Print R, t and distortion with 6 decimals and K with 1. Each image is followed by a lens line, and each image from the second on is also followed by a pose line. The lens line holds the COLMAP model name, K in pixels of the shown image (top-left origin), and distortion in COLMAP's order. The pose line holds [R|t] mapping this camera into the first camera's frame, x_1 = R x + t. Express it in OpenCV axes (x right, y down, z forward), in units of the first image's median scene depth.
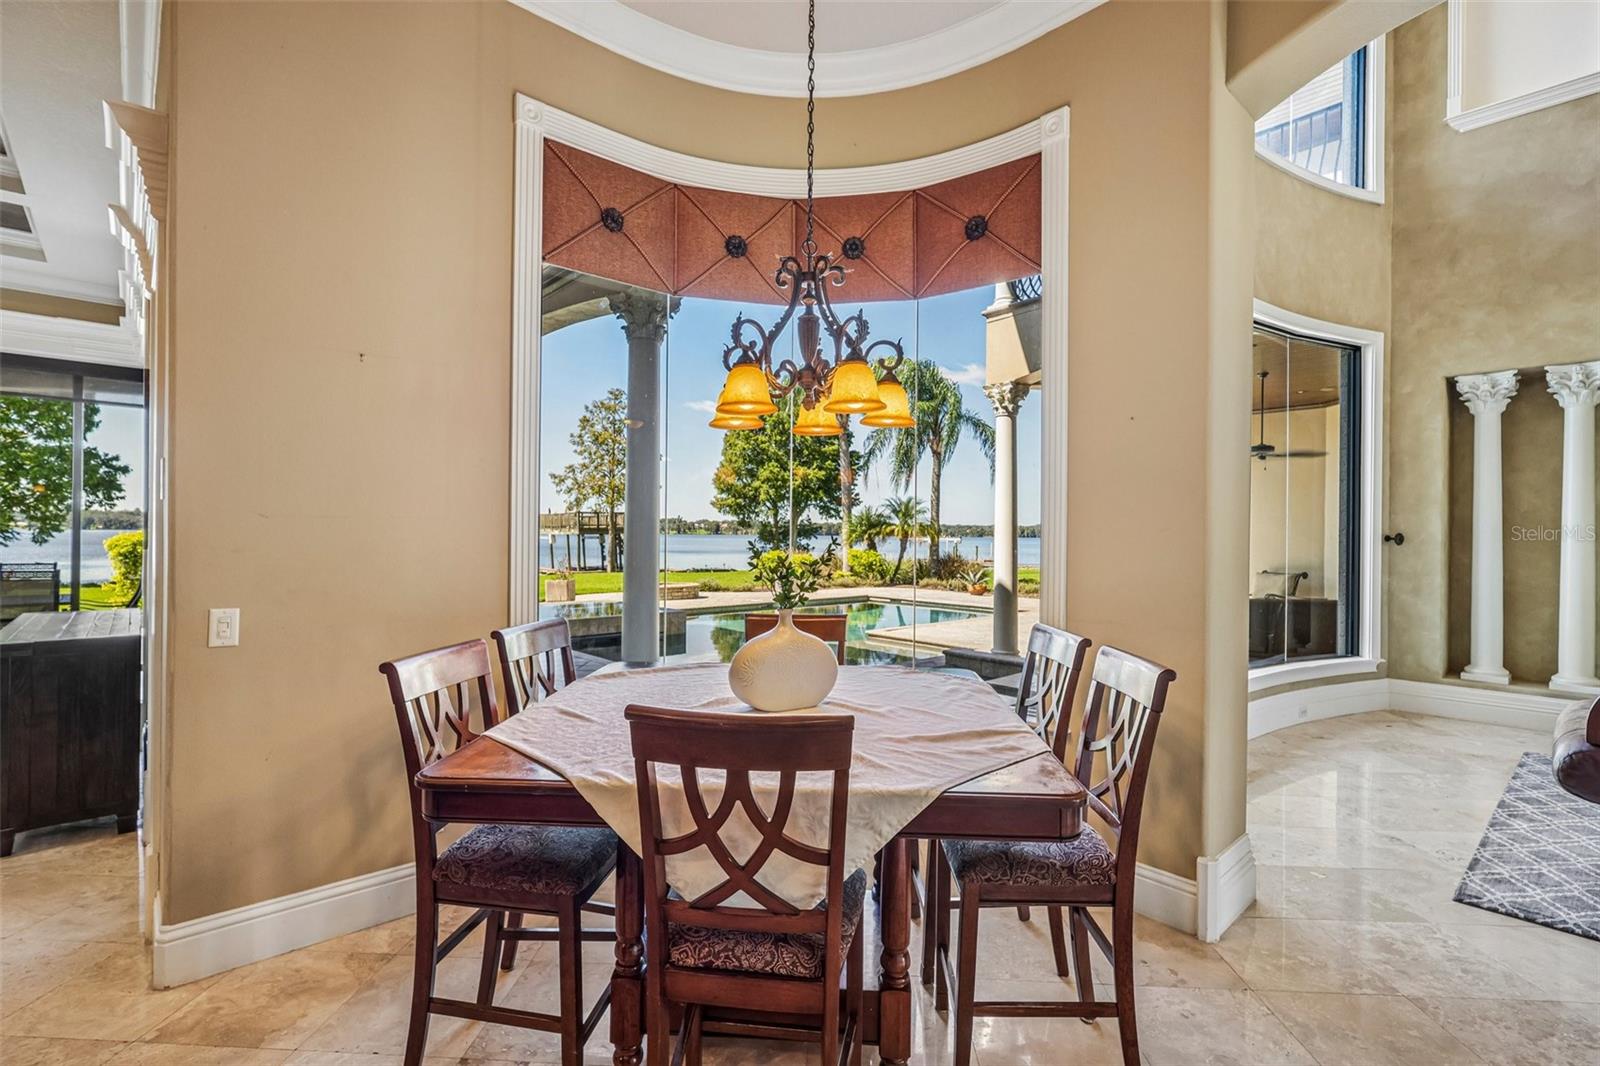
lens RADIAL K [[747.2, 0, 800.0], [0, 747.2, 533.0], [0, 0, 1]] dist [0.001212, -0.000032]
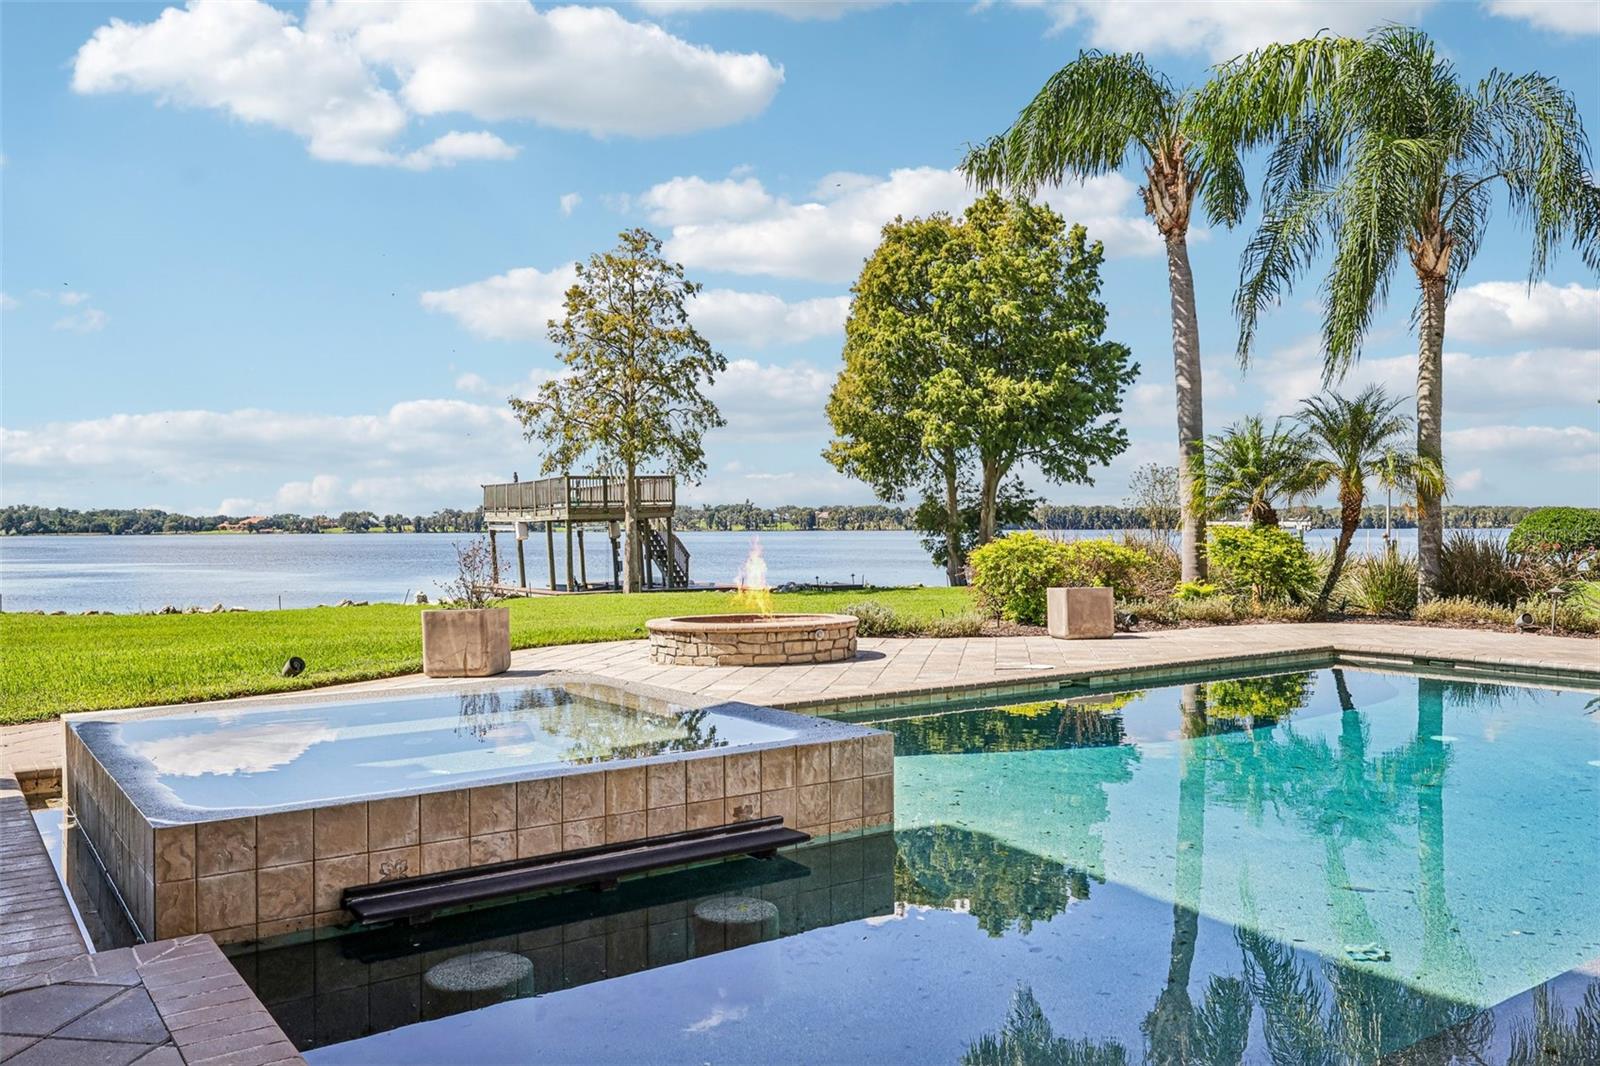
lens RADIAL K [[1269.3, 0, 800.0], [0, 1269.3, 533.0], [0, 0, 1]] dist [-0.056286, -0.000455]
pose [[0.992843, -0.011492, -0.118872, -0.035345], [0.011992, 0.999922, 0.003490, 0.010247], [0.118822, -0.004890, 0.992903, 0.158222]]
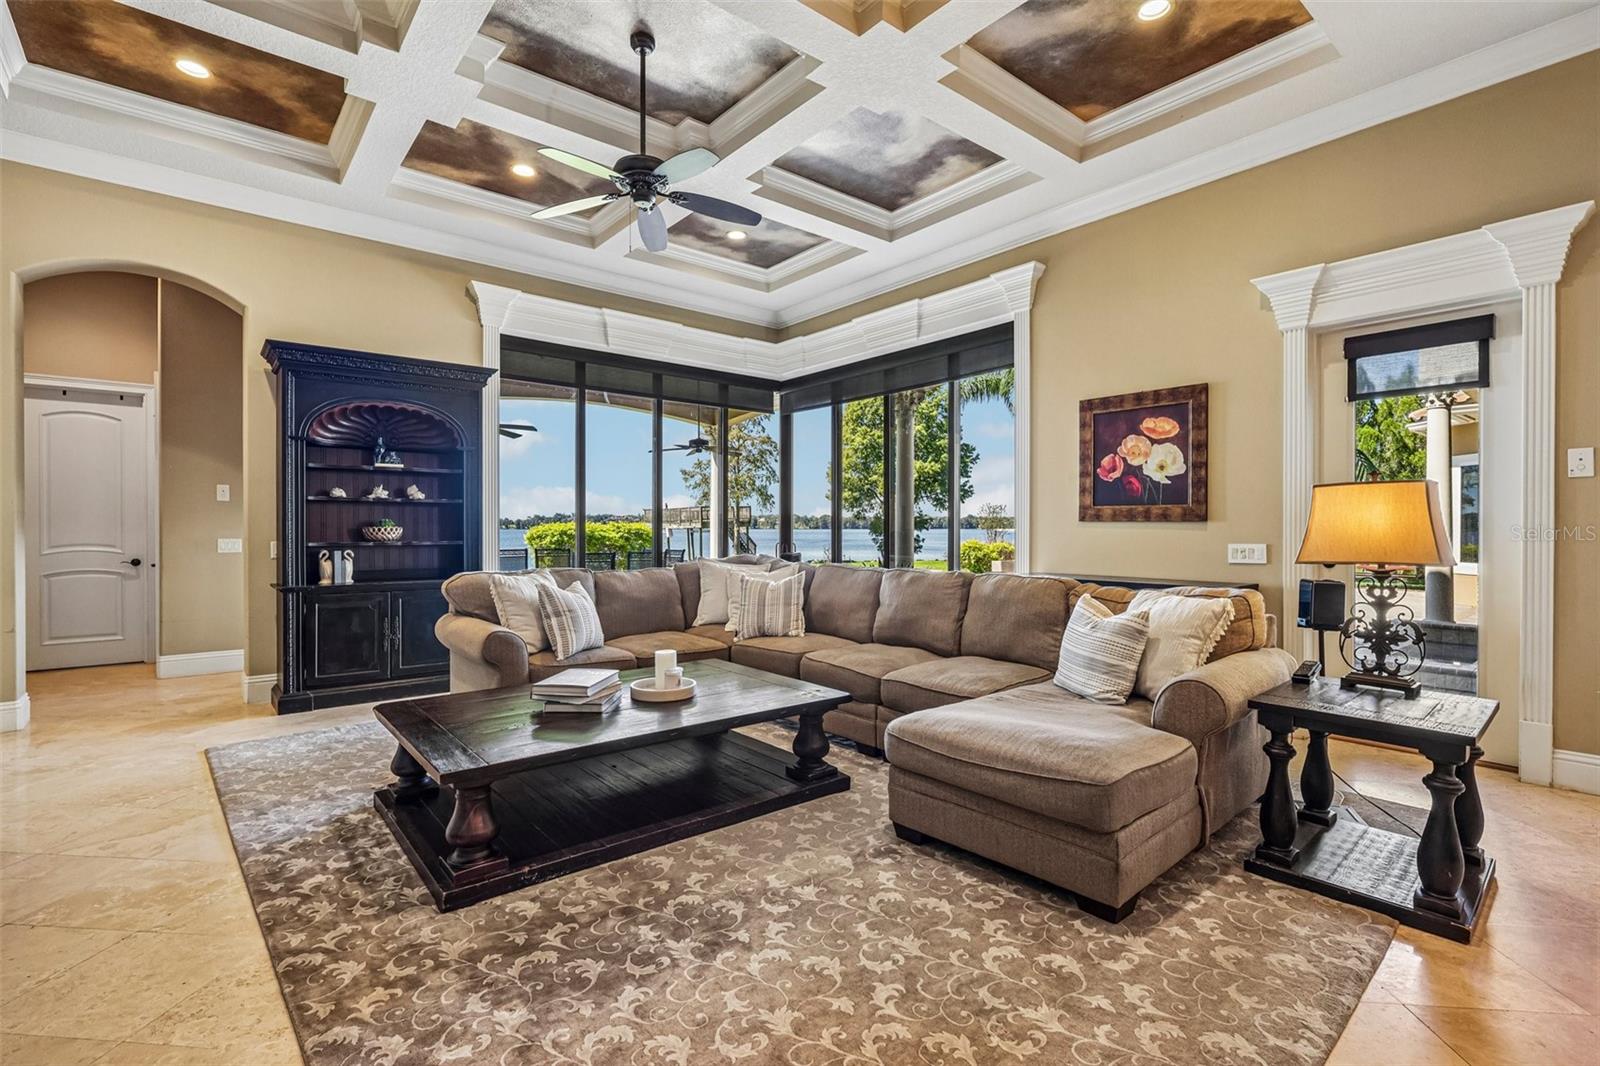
lens RADIAL K [[734.8, 0, 800.0], [0, 734.8, 533.0], [0, 0, 1]] dist [-0.001841, -0.000364]
pose [[0.999162, -0.009652, -0.039785, -0.122099], [0.010027, 0.999907, 0.009228, 0.000886], [0.039692, -0.009620, 0.999166, -0.019517]]
